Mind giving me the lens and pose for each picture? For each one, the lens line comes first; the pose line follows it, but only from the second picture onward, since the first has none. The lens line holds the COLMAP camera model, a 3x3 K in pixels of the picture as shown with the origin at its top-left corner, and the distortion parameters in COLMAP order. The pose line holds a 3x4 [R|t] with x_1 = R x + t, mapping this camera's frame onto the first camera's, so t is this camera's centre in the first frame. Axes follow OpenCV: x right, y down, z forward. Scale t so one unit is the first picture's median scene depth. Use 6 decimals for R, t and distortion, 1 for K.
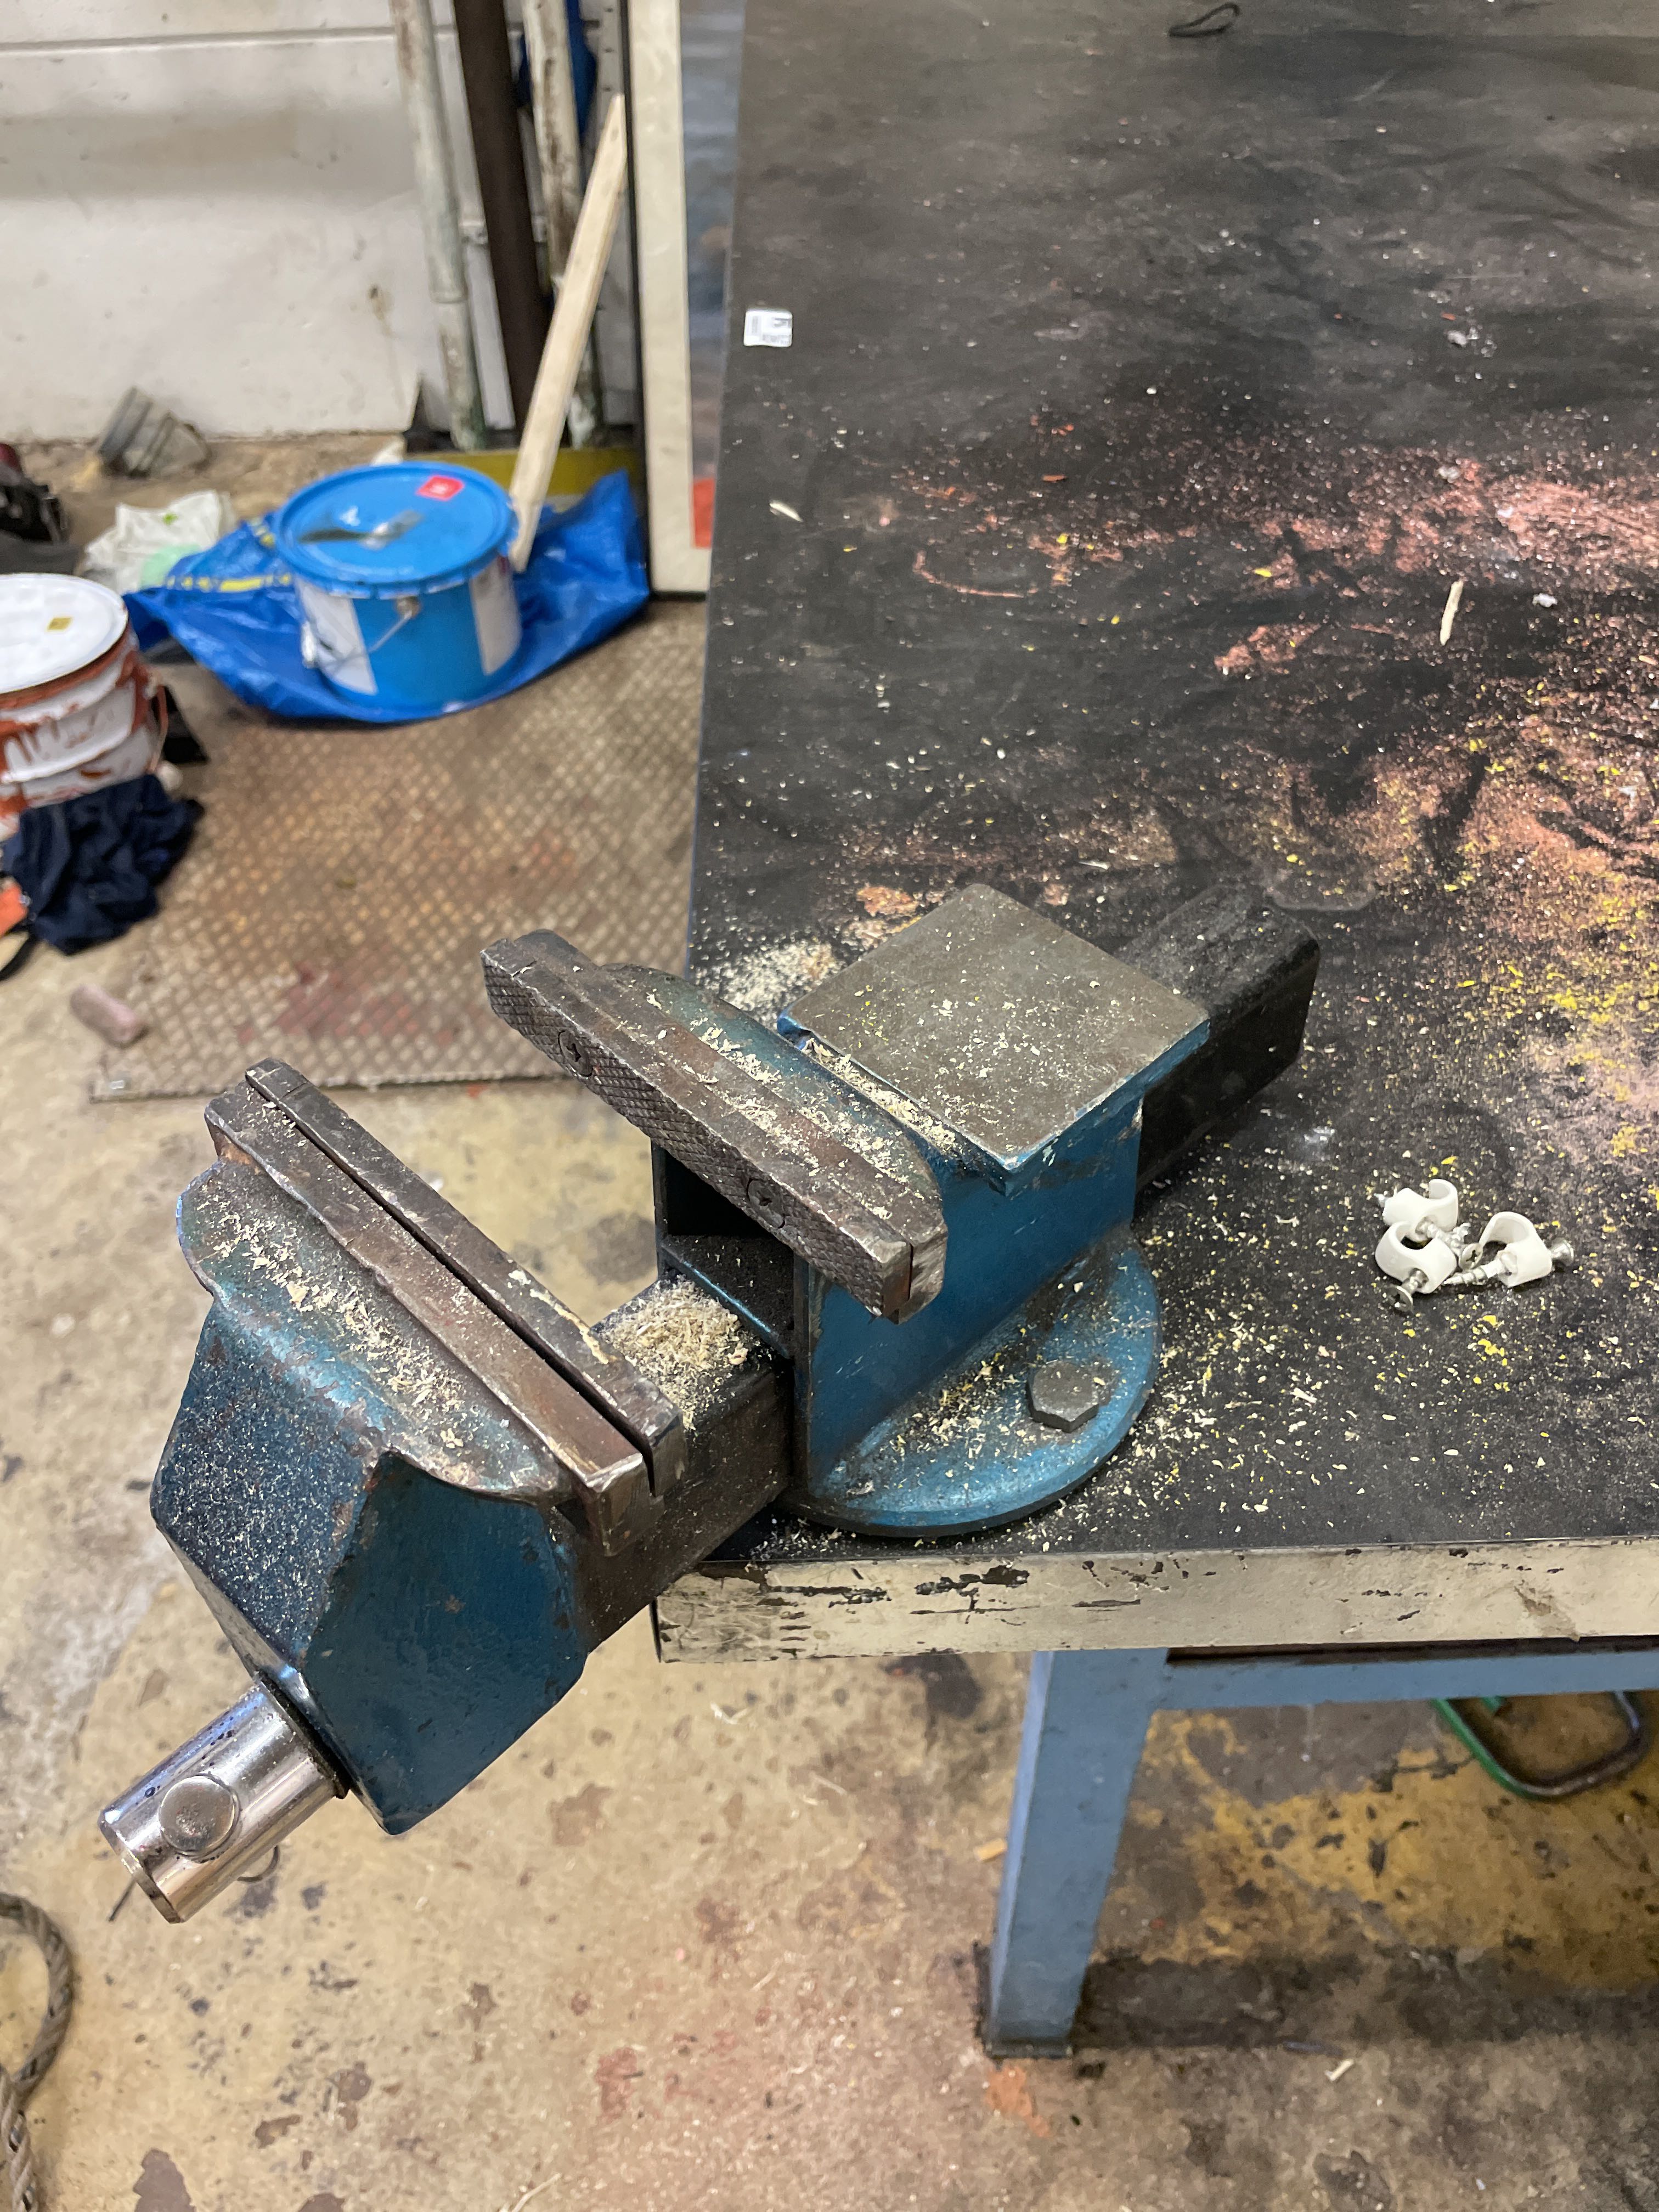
lens RADIAL K [[1696.1, 0, 833.2], [0, 1696.1, 1090.5], [0, 0, 1]] dist [0.068431, -0.101874]
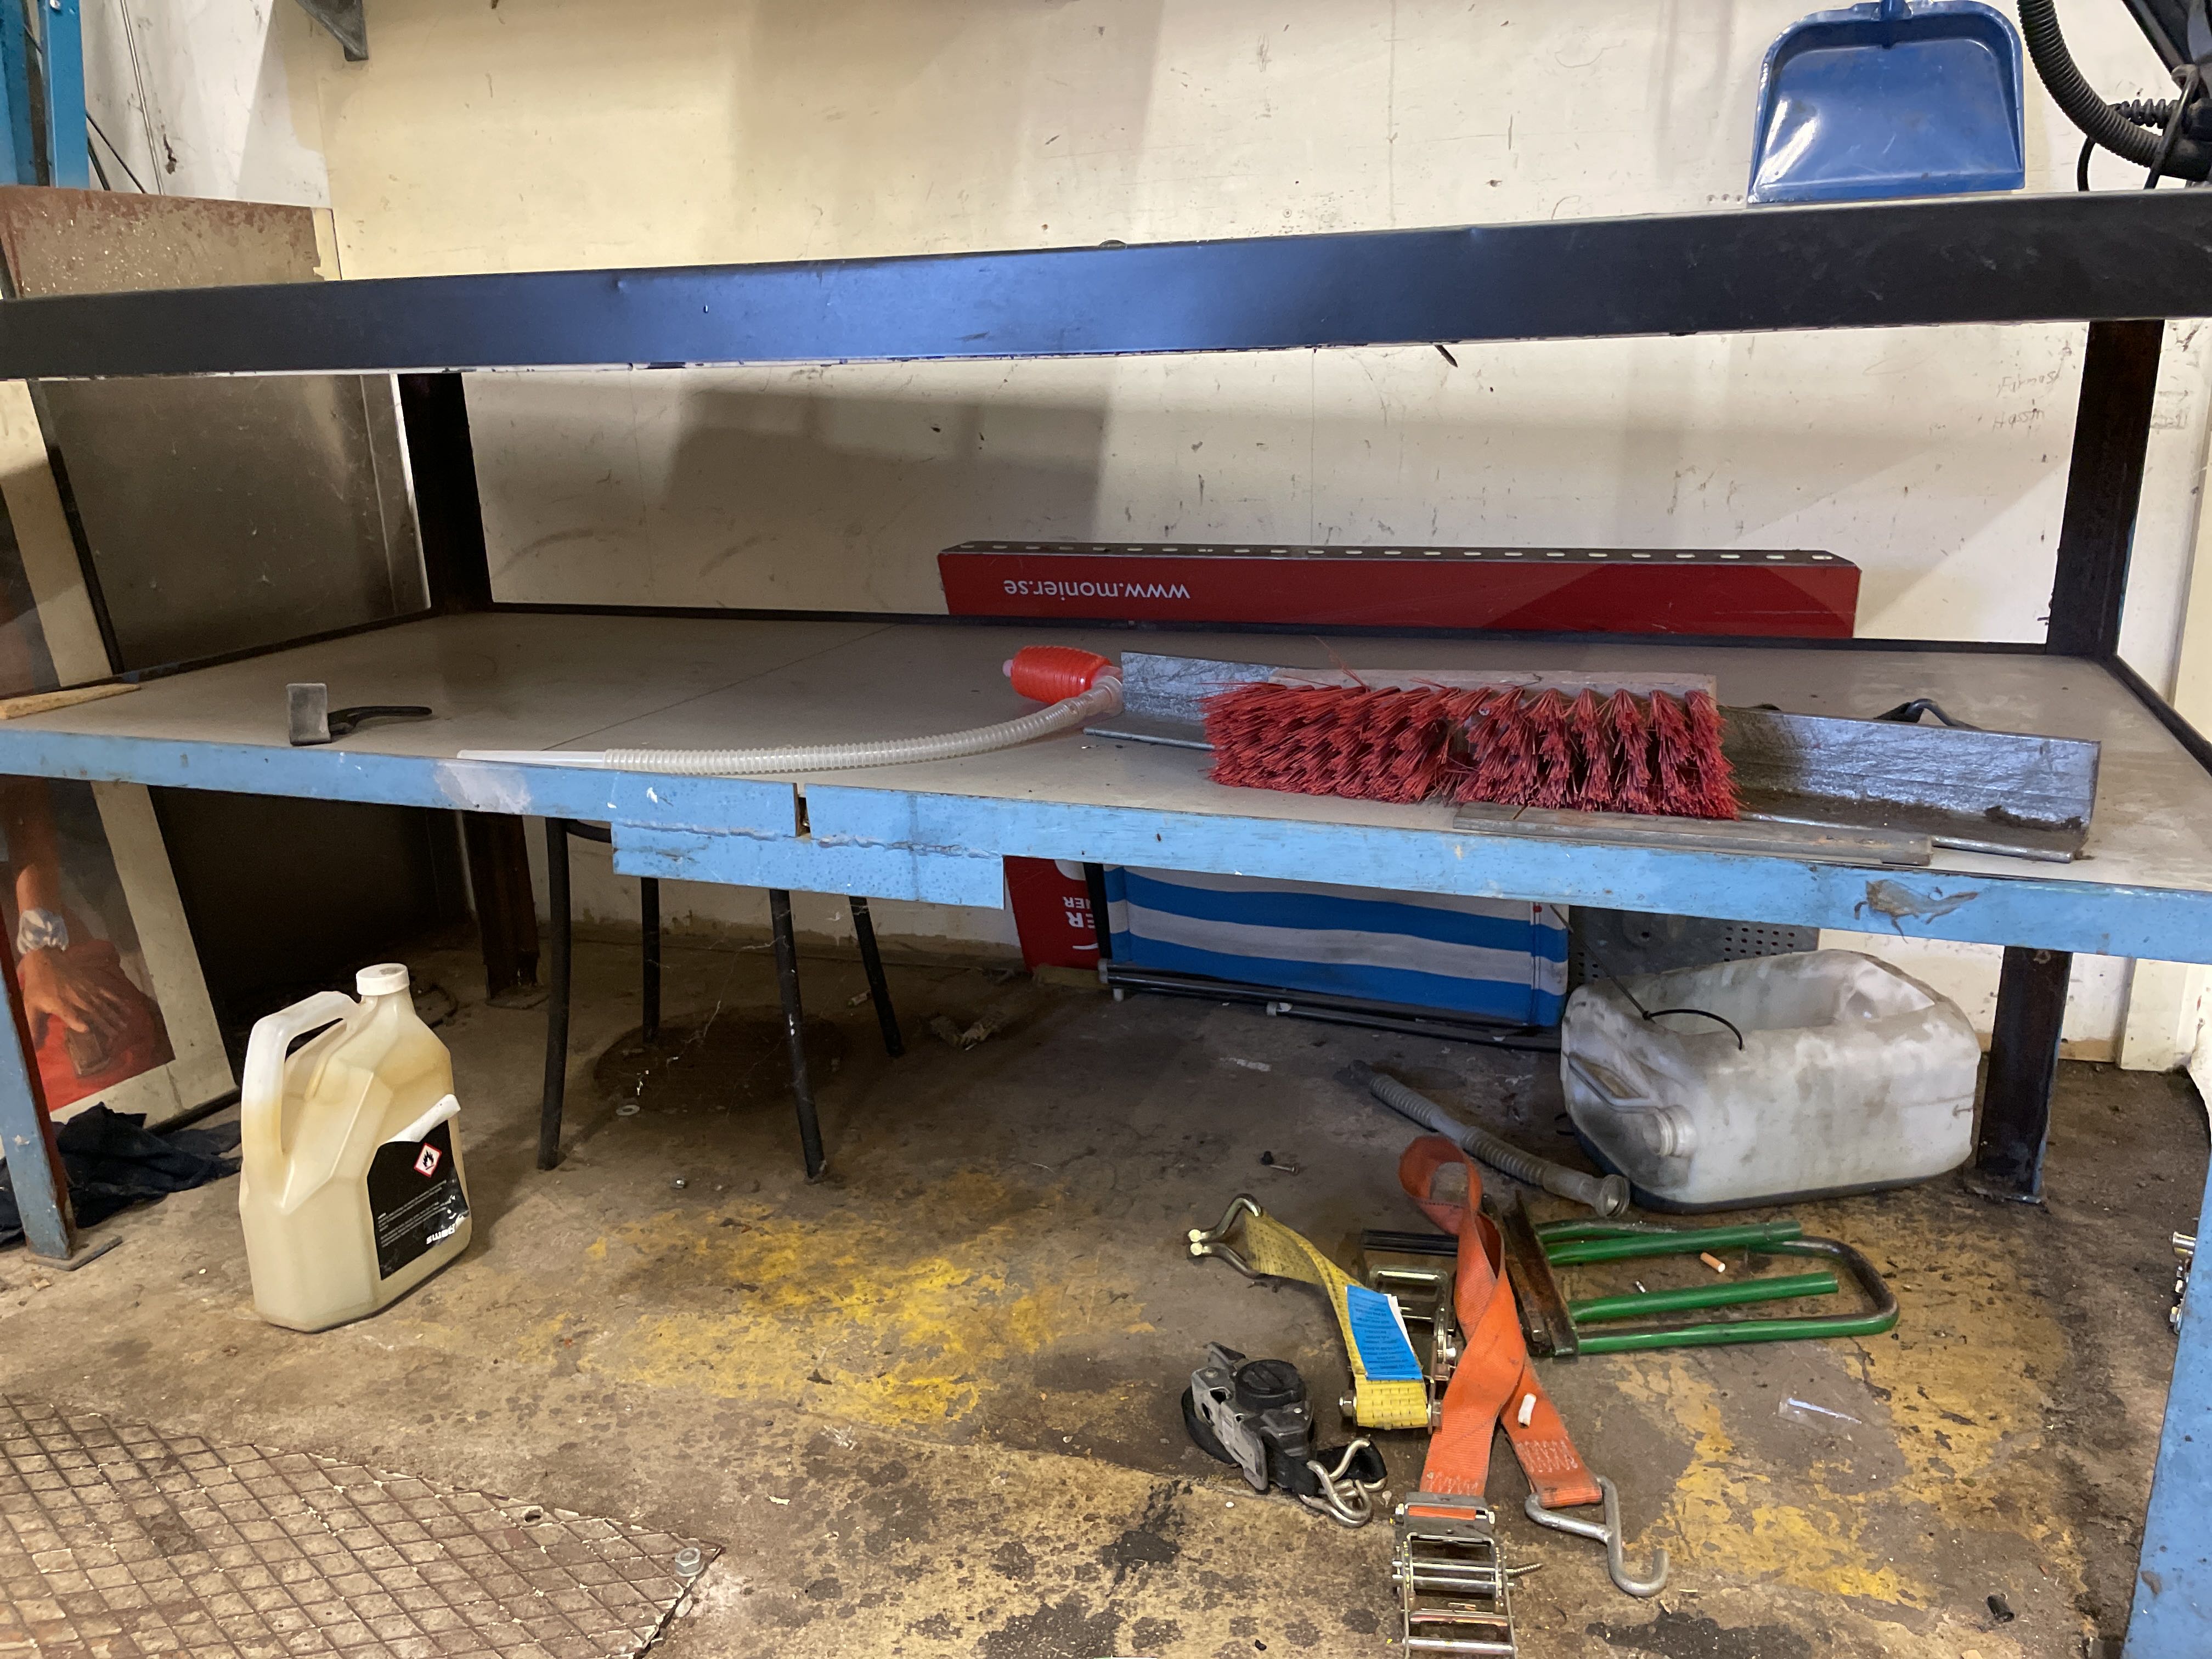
lens RADIAL K [[1696.1, 0, 1097.8], [0, 1696.1, 819.1], [0, 0, 1]] dist [0.068431, -0.101874]
pose [[0.370281, -0.258410, 0.892253, -1.362060], [0.668556, 0.741002, -0.062842, -0.227513], [-0.644923, 0.619790, 0.447141, 1.156673]]
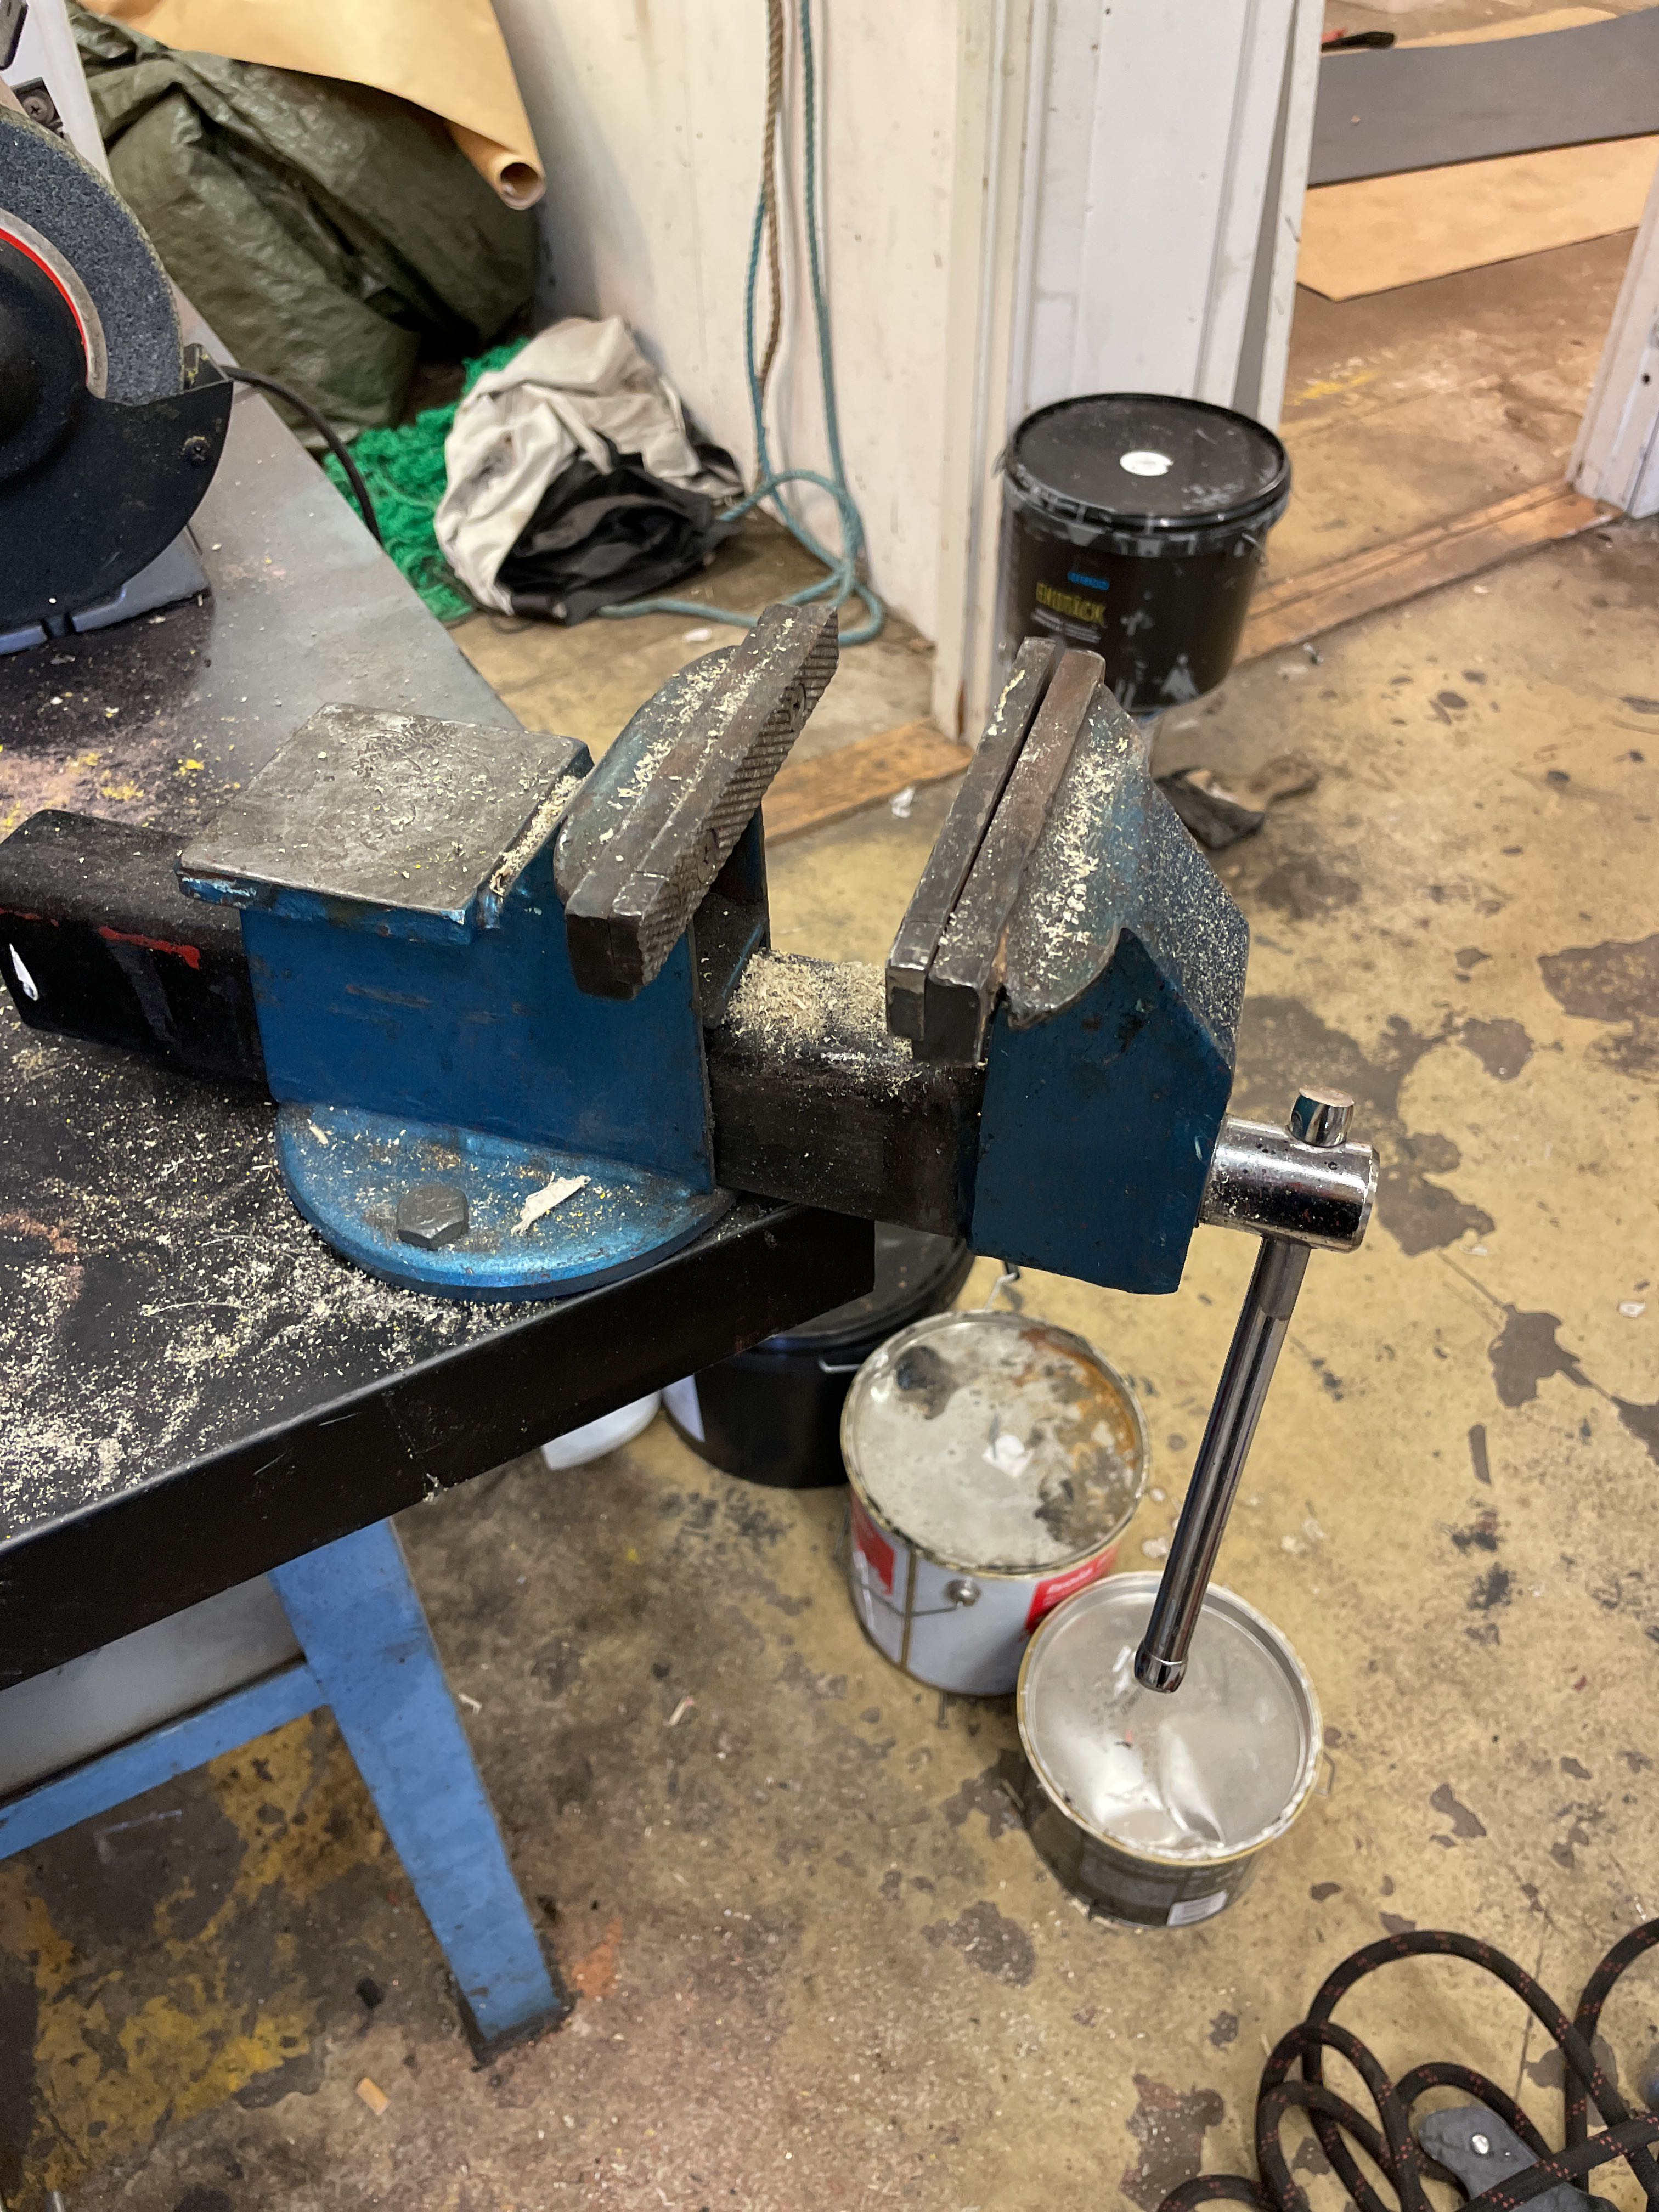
lens RADIAL K [[1696.1, 0, 826.6], [0, 1696.1, 1094.8], [0, 0, 1]] dist [0.068431, -0.101874]
pose [[-0.470214, -0.609826, 0.637974, -0.492150], [0.630352, 0.273881, 0.726393, -0.359061], [-0.617702, 0.743708, 0.255622, 0.444141]]
